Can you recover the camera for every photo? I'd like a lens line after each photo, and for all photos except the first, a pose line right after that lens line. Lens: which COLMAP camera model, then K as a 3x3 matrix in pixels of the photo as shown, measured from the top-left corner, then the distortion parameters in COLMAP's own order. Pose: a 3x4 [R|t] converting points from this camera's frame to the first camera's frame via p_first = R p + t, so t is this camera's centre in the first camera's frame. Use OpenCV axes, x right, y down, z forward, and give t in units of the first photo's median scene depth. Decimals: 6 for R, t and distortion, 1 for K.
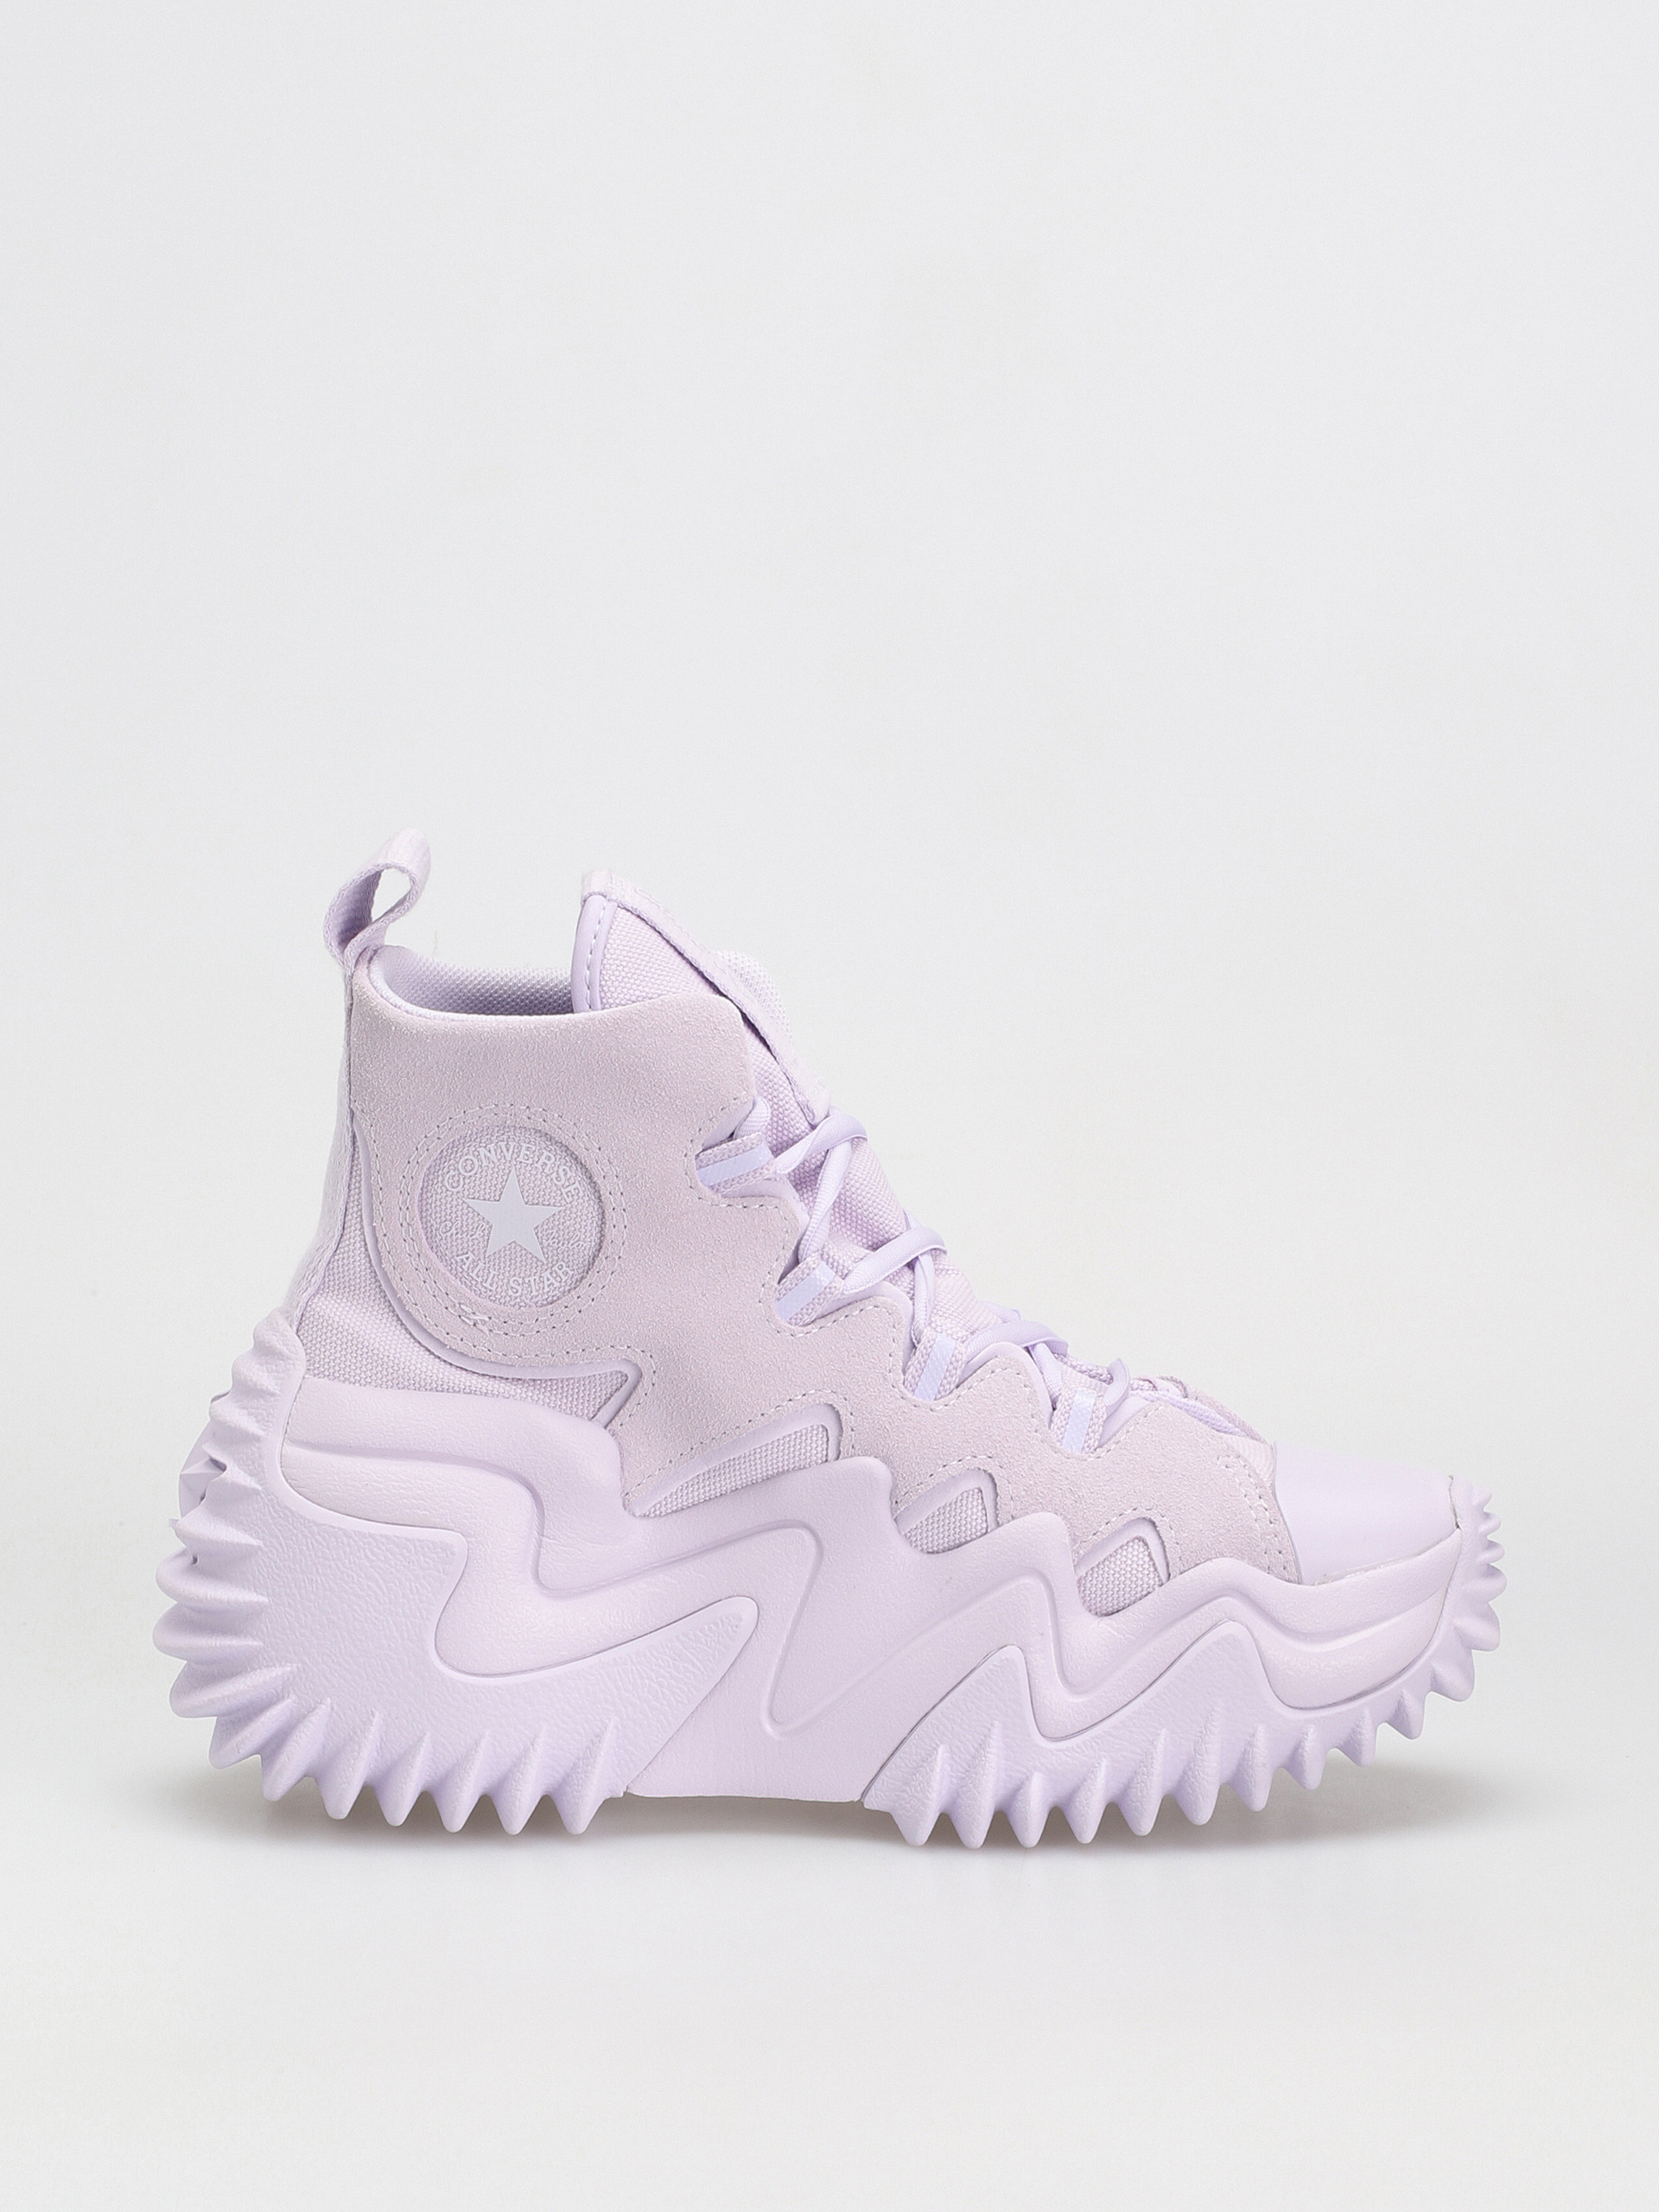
lens RADIAL K [[7427.8, 0, 829.5], [0, 7427.8, 1106.0], [0, 0, 1]] dist [-0.117977, -1.117573]
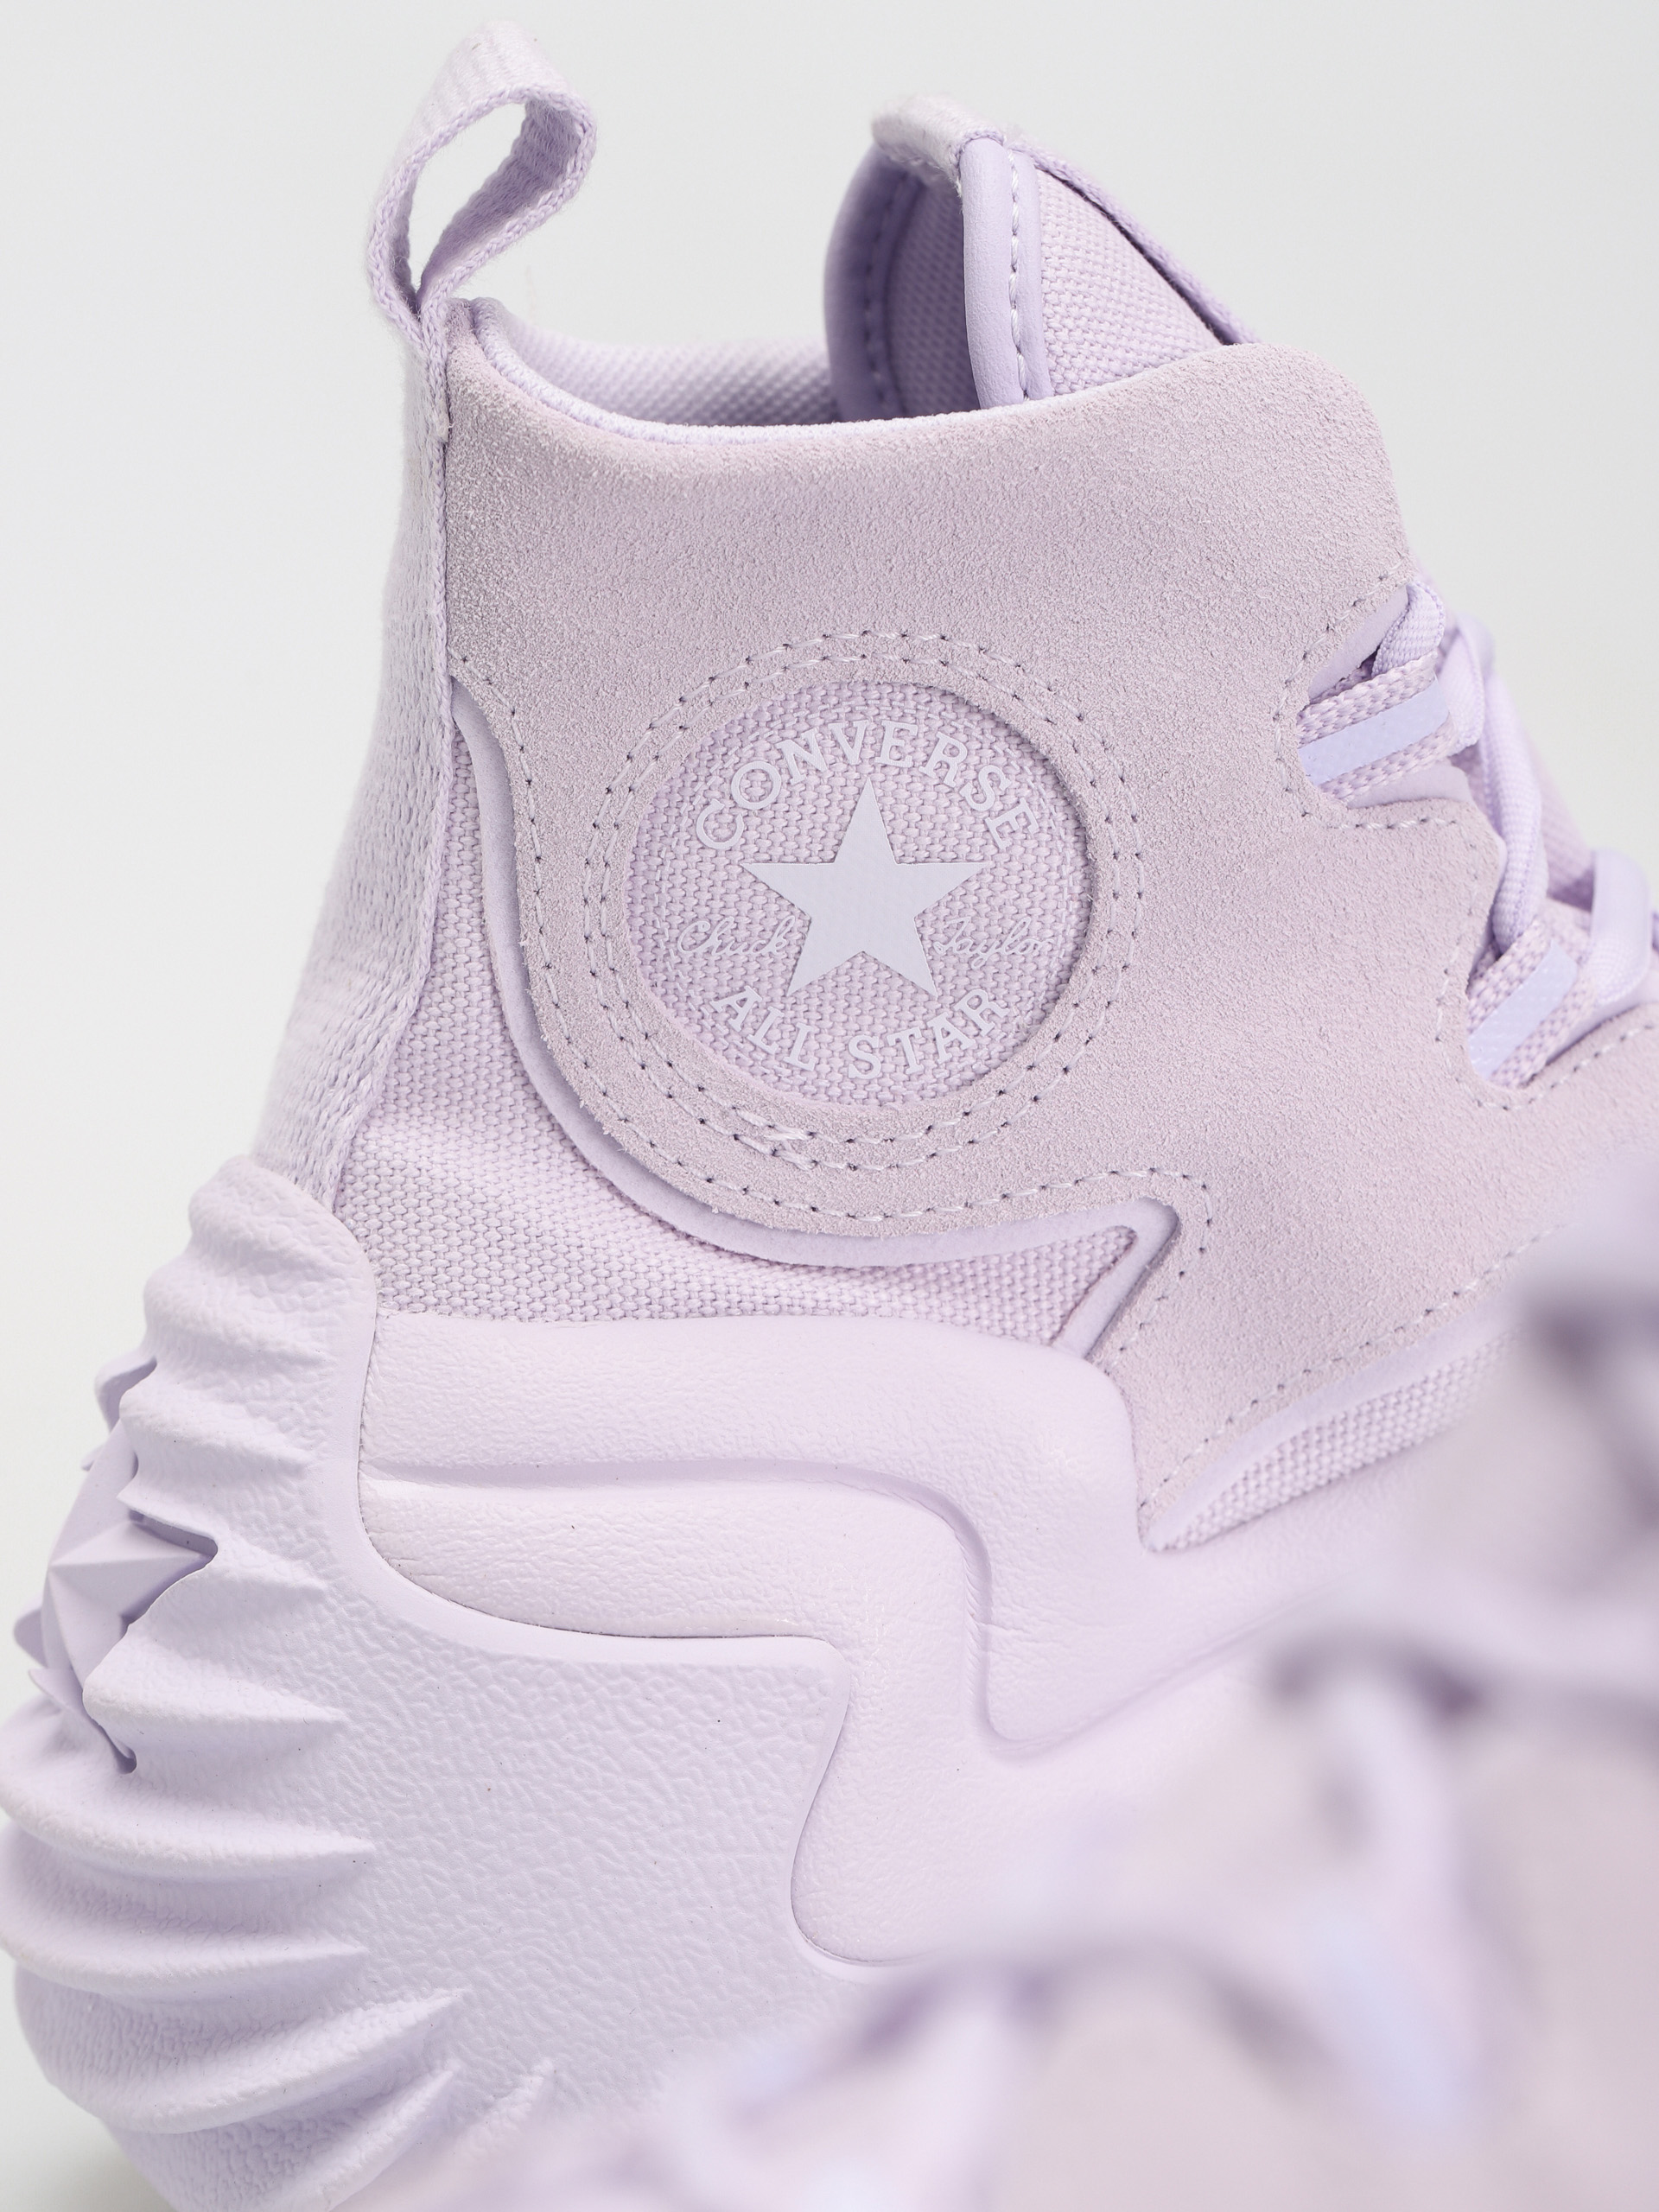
lens RADIAL K [[7427.8, 0, 829.5], [0, 7427.8, 1106.0], [0, 0, 1]] dist [-0.117977, -1.117573]
pose [[0.949666, -0.093322, 0.299040, -0.174075], [0.080434, 0.995233, 0.055150, 0.003193], [-0.302761, -0.028321, 0.952646, 0.590029]]
